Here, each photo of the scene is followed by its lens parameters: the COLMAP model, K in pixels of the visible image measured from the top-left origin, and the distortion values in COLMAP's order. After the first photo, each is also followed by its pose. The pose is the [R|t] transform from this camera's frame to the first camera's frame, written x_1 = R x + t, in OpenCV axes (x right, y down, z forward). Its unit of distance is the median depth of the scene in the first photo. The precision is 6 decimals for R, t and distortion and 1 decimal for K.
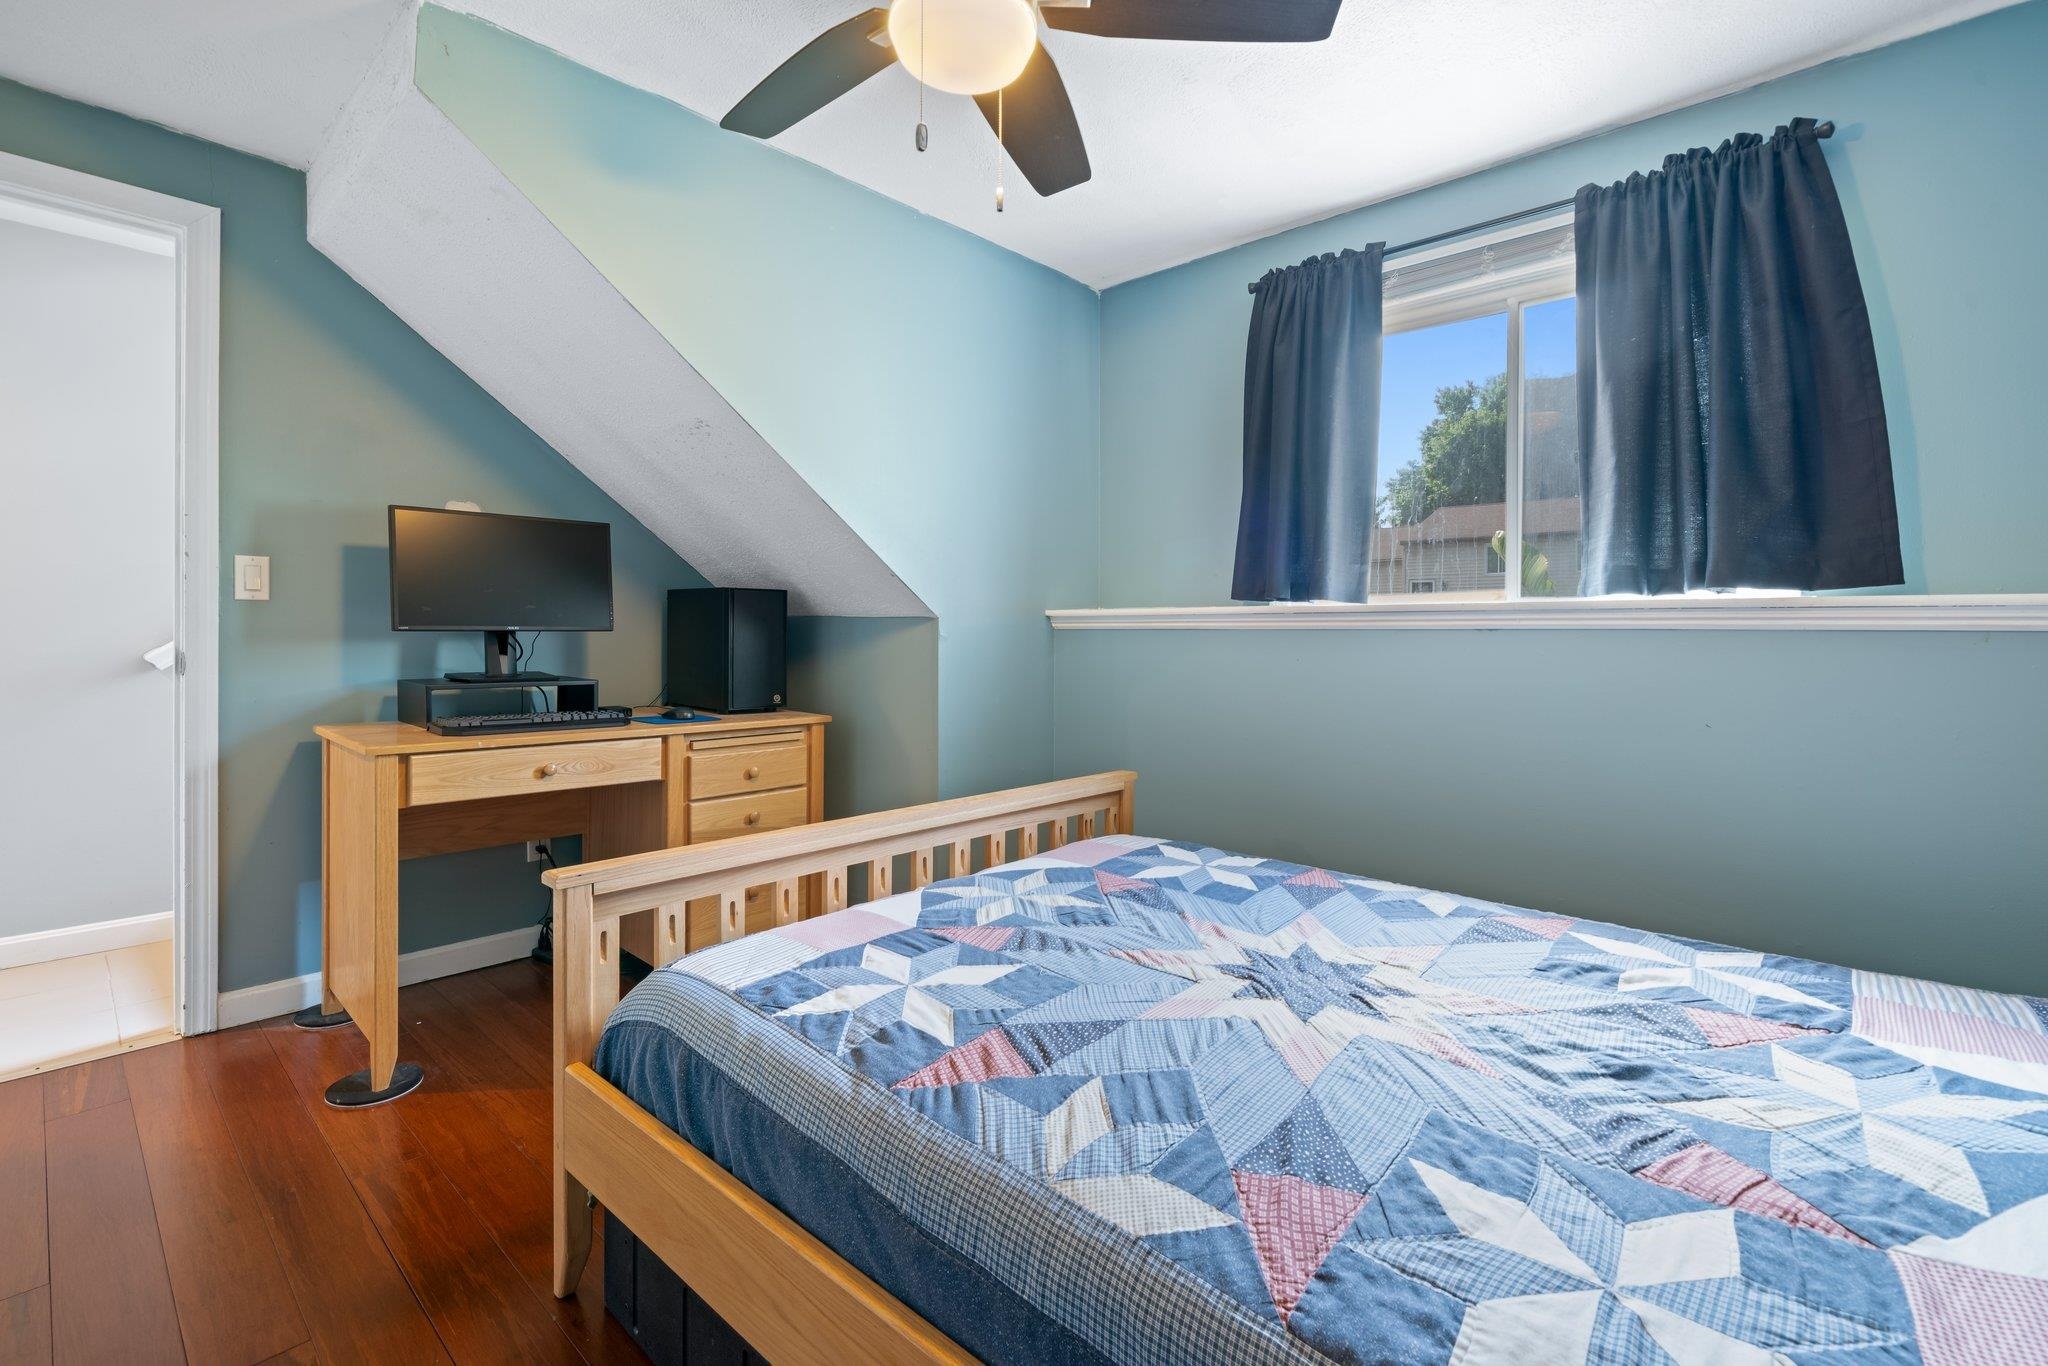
lens RADIAL K [[902.0, 0, 996.5], [0, 902.0, 639.1], [0, 0, 1]] dist [-0.000022, 0.000590]
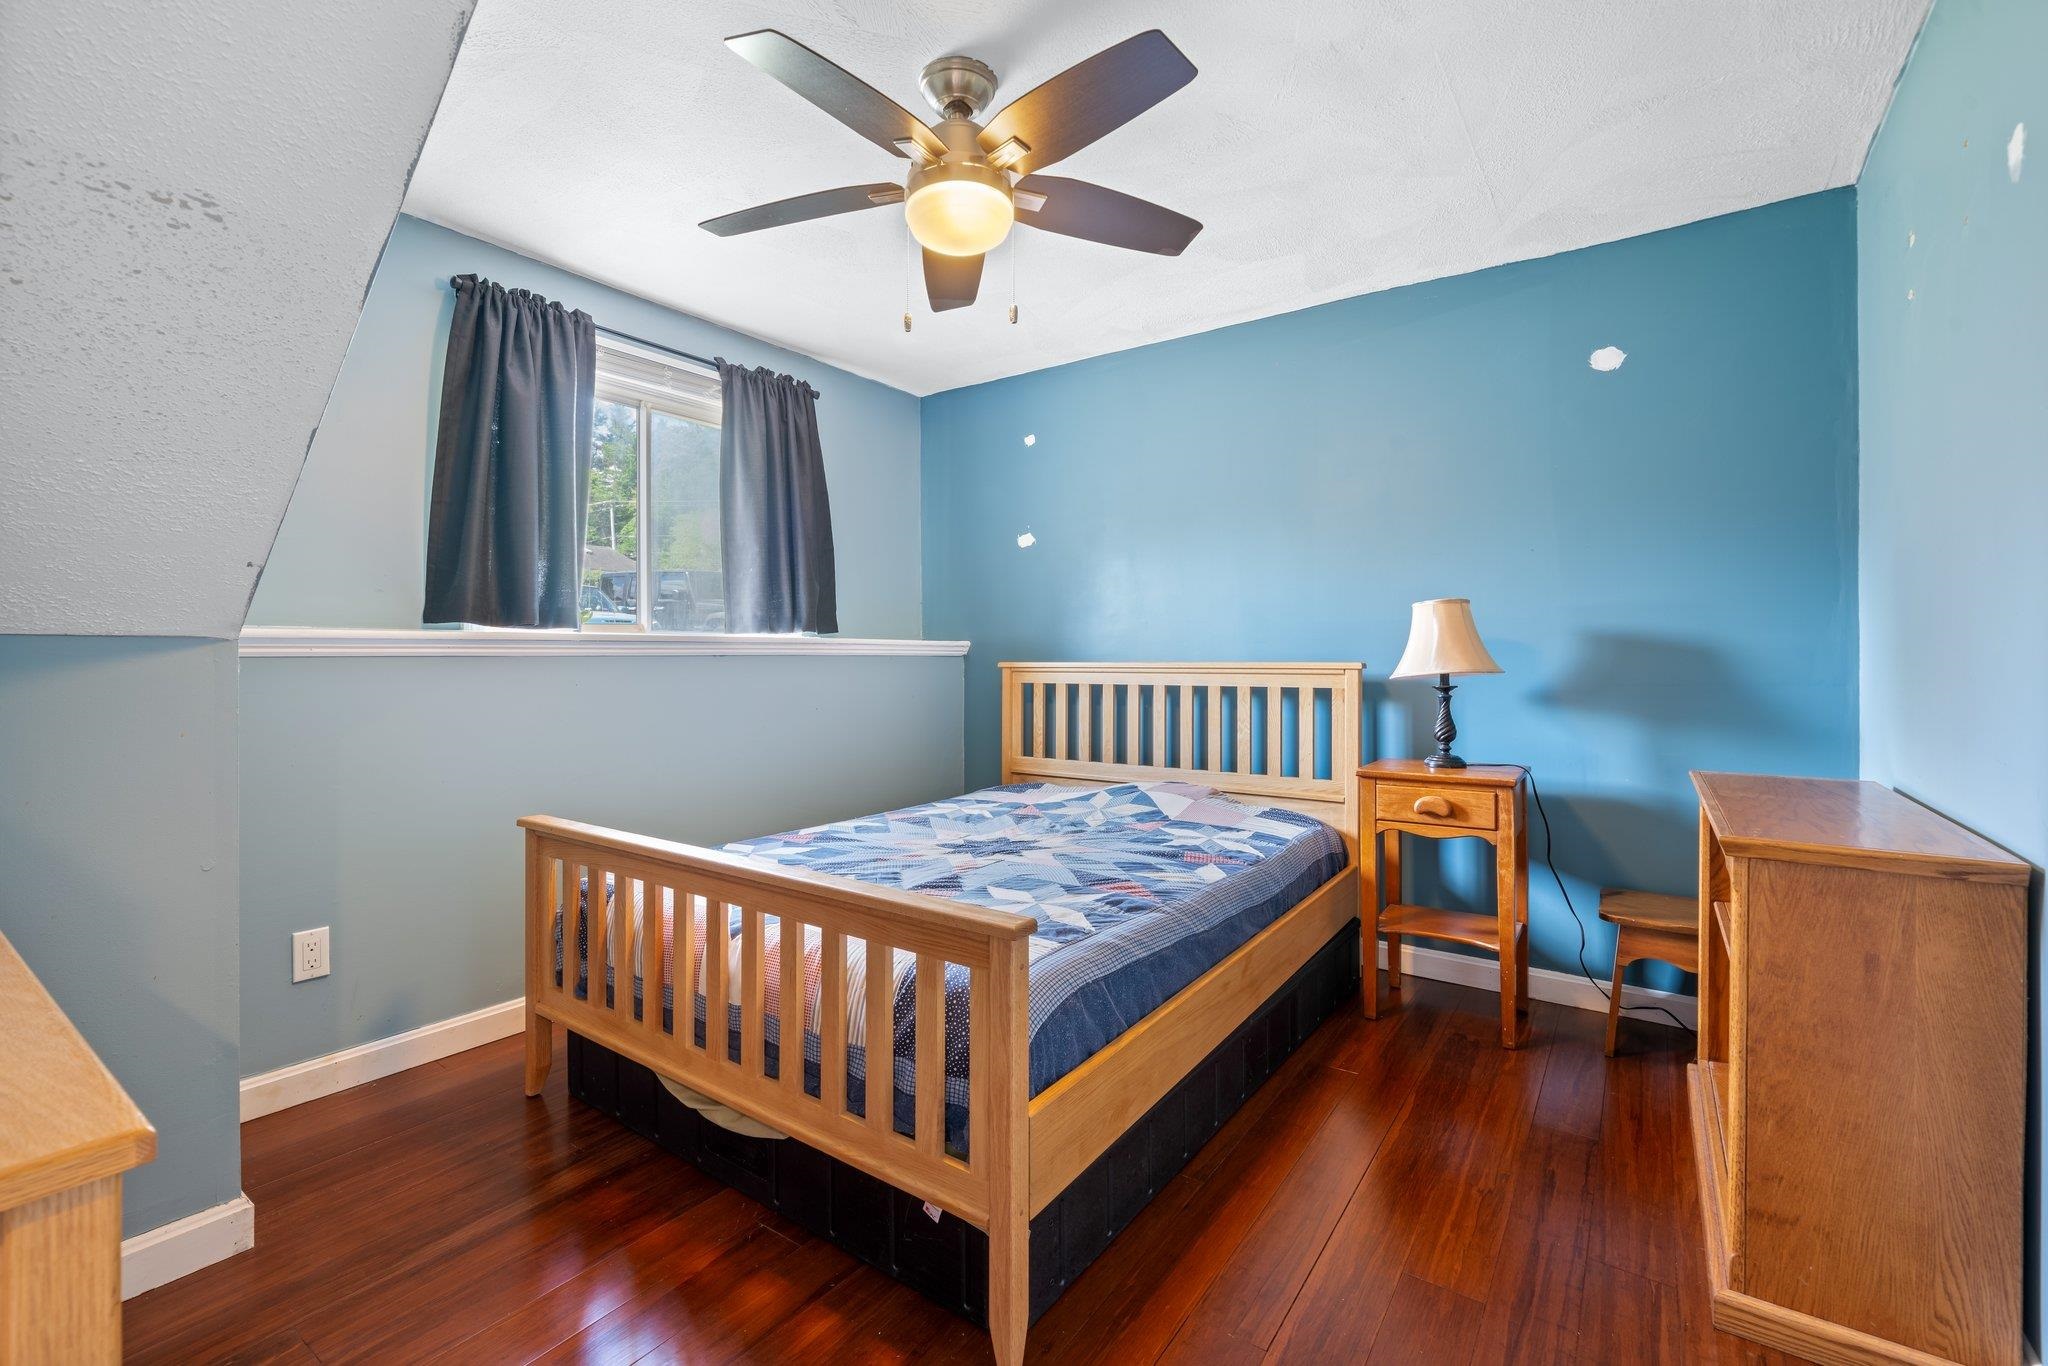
lens RADIAL K [[902.0, 0, 1016.7], [0, 902.0, 662.7], [0, 0, 1]] dist [-0.000022, 0.000590]
pose [[-0.131990, -0.014015, 0.991152, -0.909551], [0.011284, 0.999814, 0.015640, -0.015418], [-0.991187, 0.013248, -0.131807, 0.726180]]
